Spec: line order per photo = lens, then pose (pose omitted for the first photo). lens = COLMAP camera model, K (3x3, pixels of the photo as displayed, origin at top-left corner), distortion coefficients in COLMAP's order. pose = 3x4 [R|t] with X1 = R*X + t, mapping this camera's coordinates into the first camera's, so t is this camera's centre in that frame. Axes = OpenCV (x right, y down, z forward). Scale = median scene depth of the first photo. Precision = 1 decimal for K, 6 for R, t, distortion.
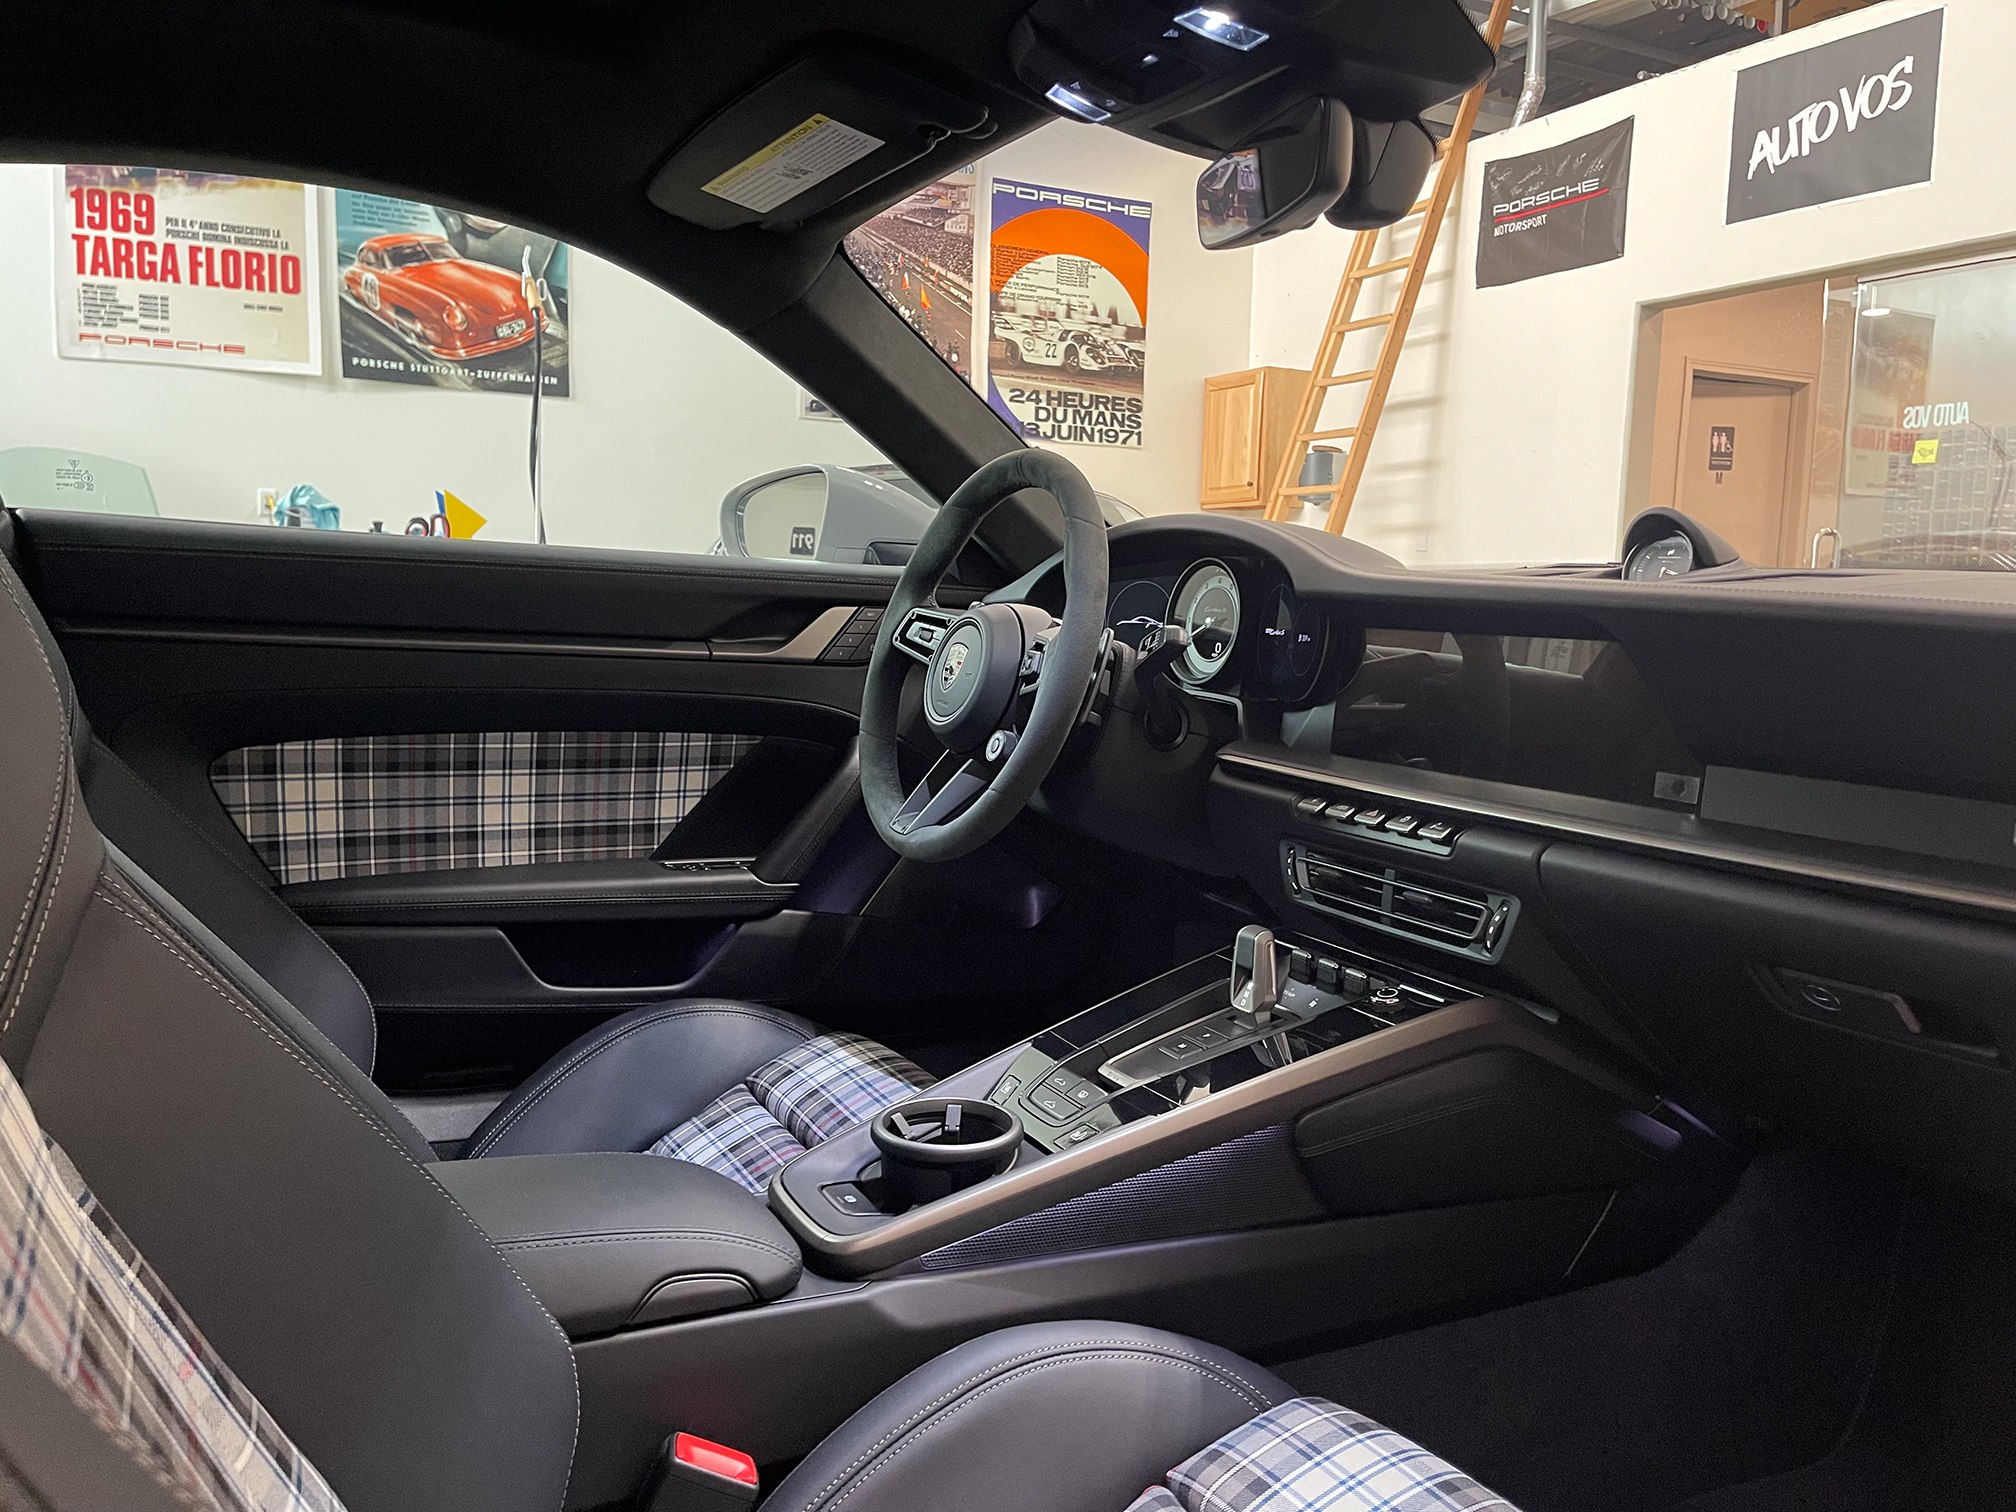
lens RADIAL K [[1520.1, 0, 1013.5], [0, 1520.1, 759.7], [0, 0, 1]] dist [0.078617, -0.120069]
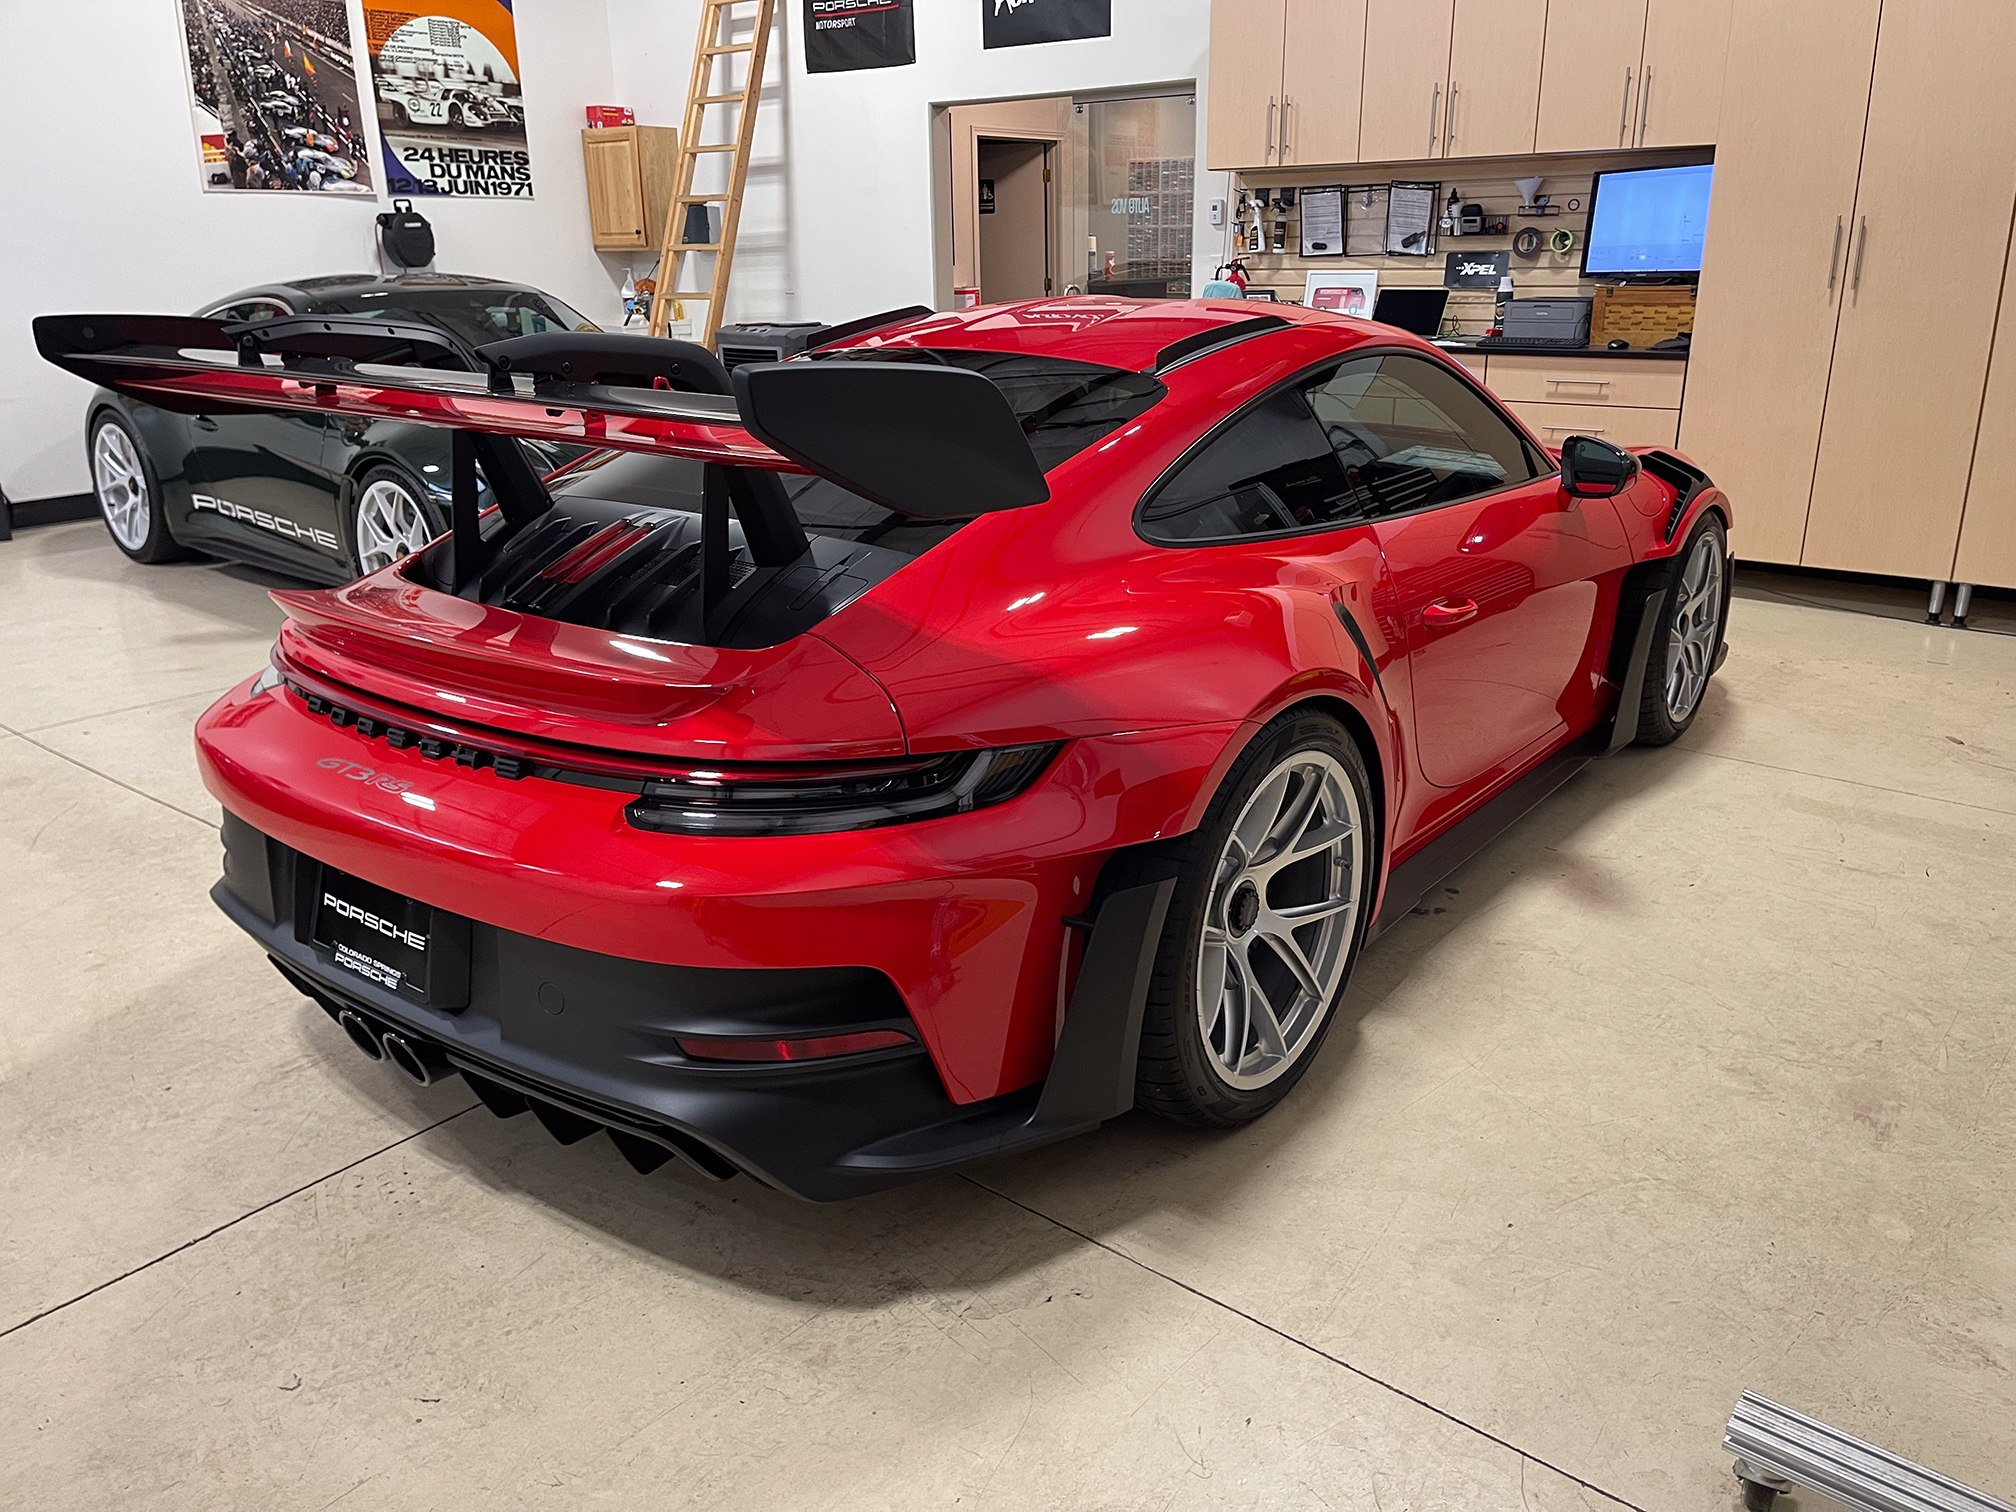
lens RADIAL K [[1534.9, 0, 1049.3], [0, 1534.9, 763.4], [0, 0, 1]] dist [0.045251, -0.075798]
pose [[0.909395, -0.168674, 0.380198, -0.087477], [0.079512, 0.967723, 0.239144, -0.052267], [-0.408264, -0.187247, 0.893454, -0.292736]]
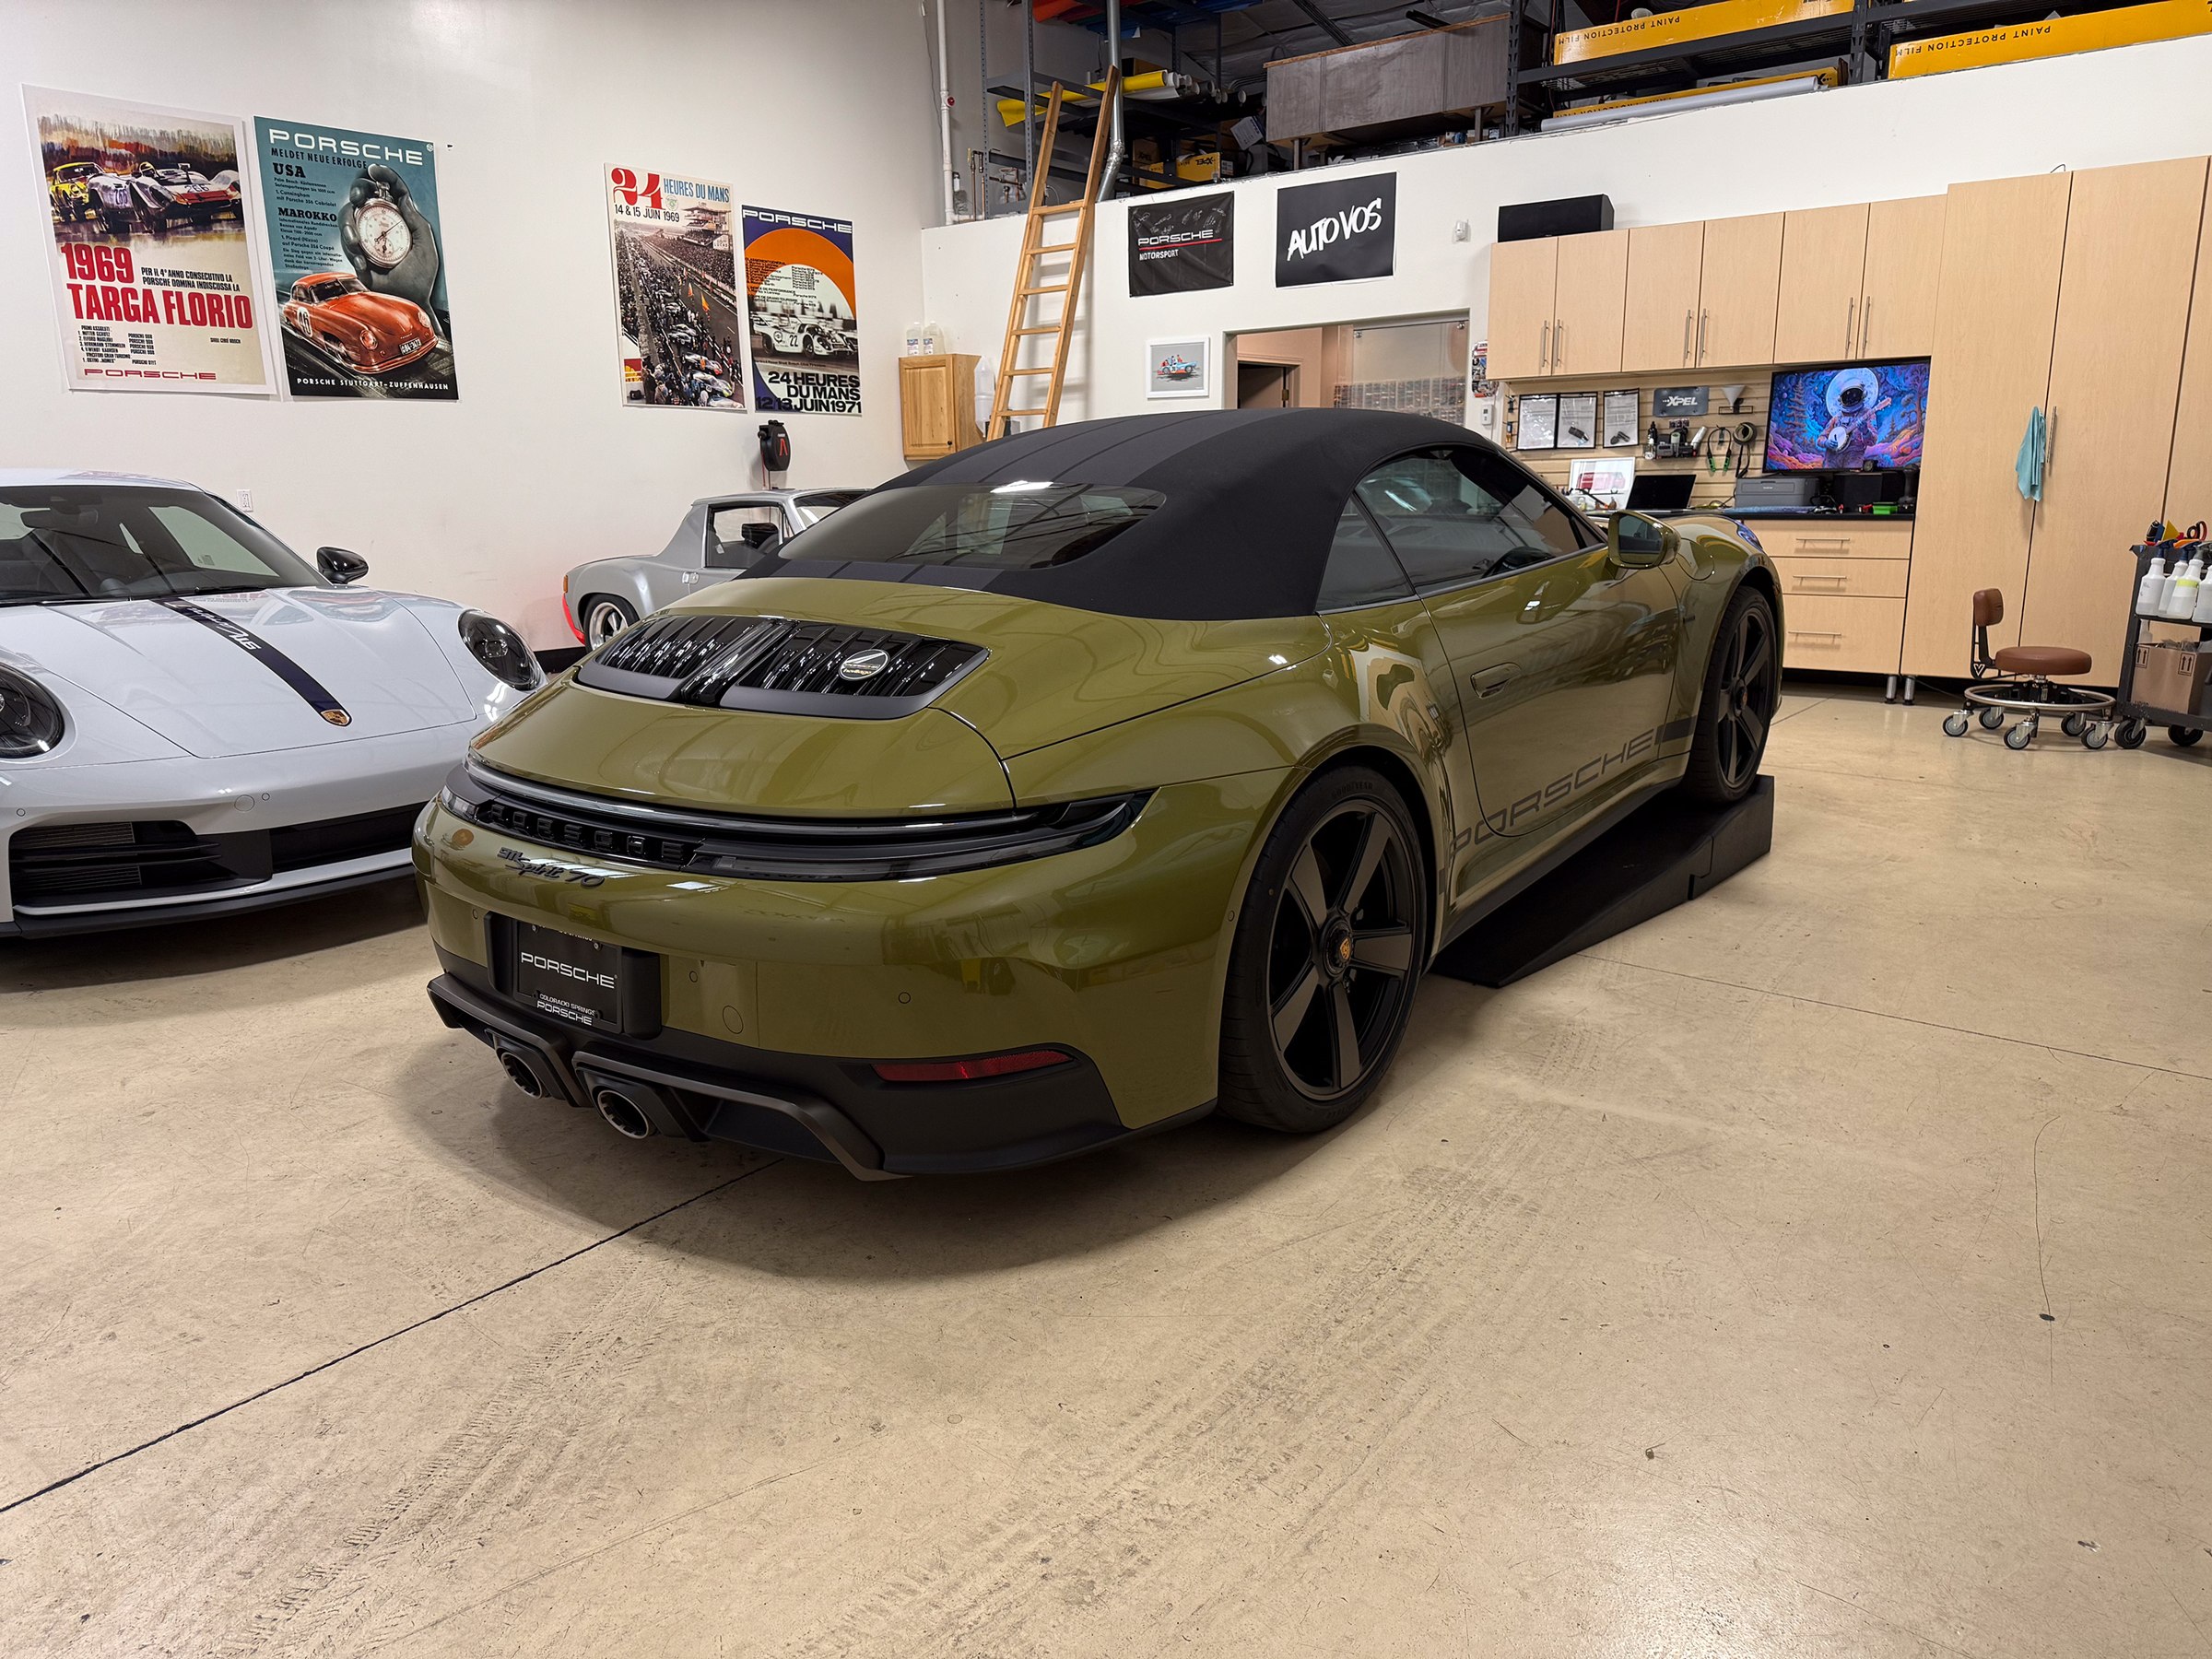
lens RADIAL K [[1548.8, 0, 1100.6], [0, 1548.8, 858.7], [0, 0, 1]] dist [0.013422, -0.023103]
pose [[0.913114, -0.137091, 0.383965, -0.351810], [0.083379, 0.984659, 0.153276, -0.017892], [-0.399087, -0.107944, 0.910537, -0.404593]]
